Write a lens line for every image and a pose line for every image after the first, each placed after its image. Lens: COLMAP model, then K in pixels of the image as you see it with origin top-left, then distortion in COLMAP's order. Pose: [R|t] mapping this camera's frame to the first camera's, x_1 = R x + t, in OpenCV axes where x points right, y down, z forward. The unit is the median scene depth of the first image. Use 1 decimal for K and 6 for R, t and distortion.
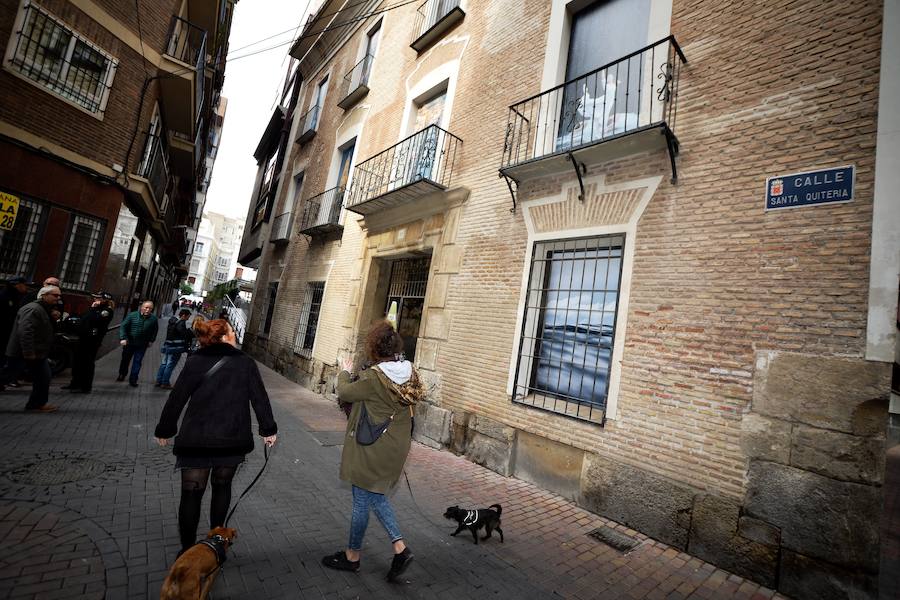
lens RADIAL K [[385.7, 0, 449.0], [0, 385.7, 303.9], [0, 0, 1]] dist [-0.064829, 0.022561]
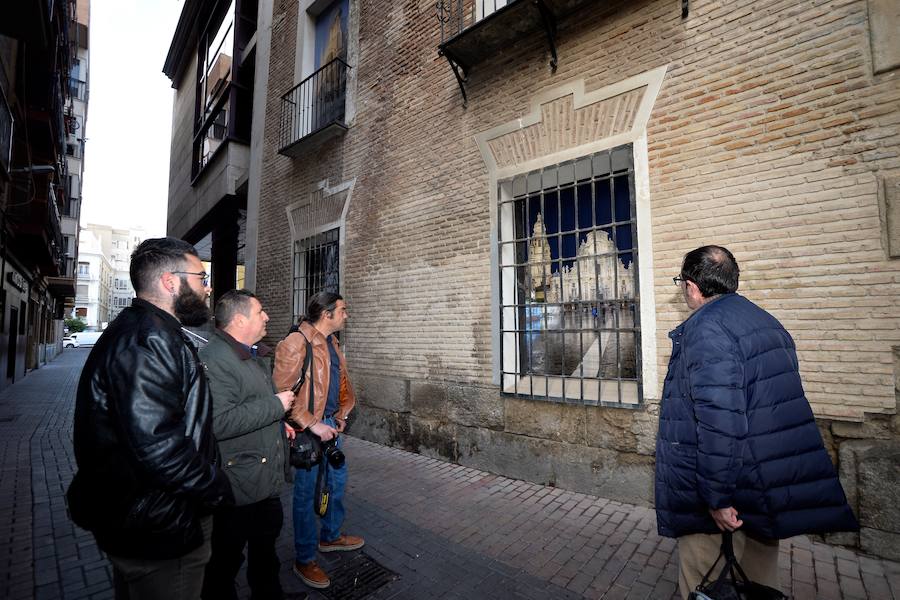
lens RADIAL K [[392.6, 0, 456.3], [0, 392.6, 307.7], [0, 0, 1]] dist [-0.066874, 0.024194]
pose [[0.970763, -0.160502, 0.178488, -1.123571], [0.153382, 0.986740, 0.053094, 0.066042], [-0.184643, -0.024164, 0.982508, 1.535856]]
